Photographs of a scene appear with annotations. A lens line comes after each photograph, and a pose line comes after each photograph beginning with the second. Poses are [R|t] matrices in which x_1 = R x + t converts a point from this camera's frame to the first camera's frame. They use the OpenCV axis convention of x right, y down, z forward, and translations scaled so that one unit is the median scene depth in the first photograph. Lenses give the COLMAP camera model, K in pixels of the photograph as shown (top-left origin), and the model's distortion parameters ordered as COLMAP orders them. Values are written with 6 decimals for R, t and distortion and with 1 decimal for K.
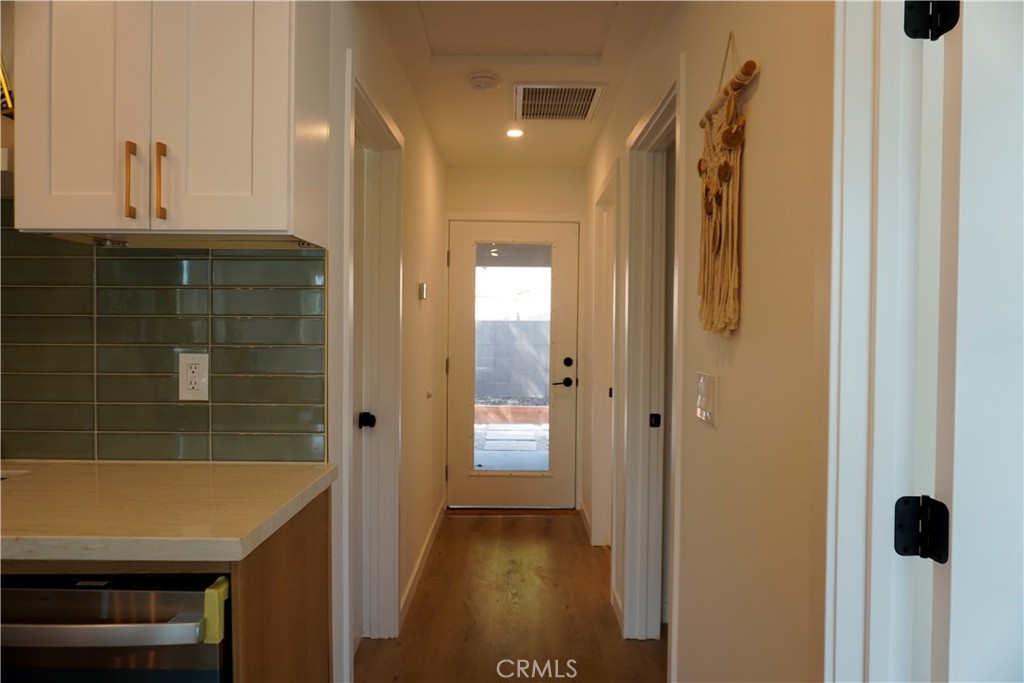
lens RADIAL K [[683.5, 0, 512.0], [0, 683.5, 341.5], [0, 0, 1]] dist [-0.068459, 0.029170]
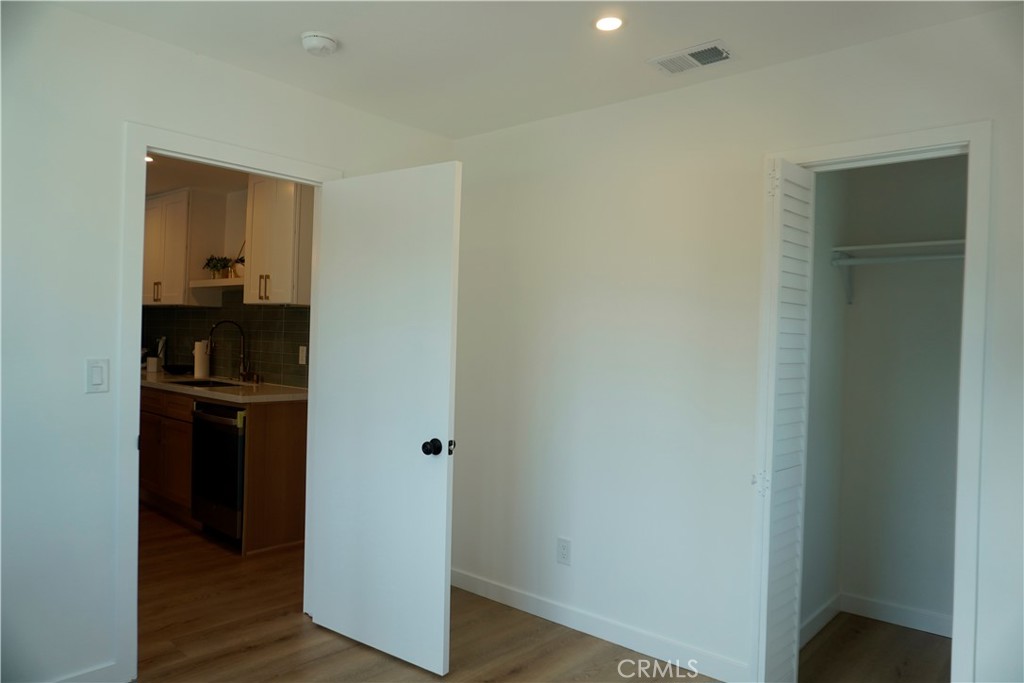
lens RADIAL K [[683.5, 0, 512.0], [0, 683.5, 341.5], [0, 0, 1]] dist [-0.068459, 0.029170]
pose [[0.755879, 0.014990, -0.654540, 2.306594], [-0.032395, 0.999370, -0.014524, 0.013861], [0.653910, 0.032182, 0.755888, -0.573477]]
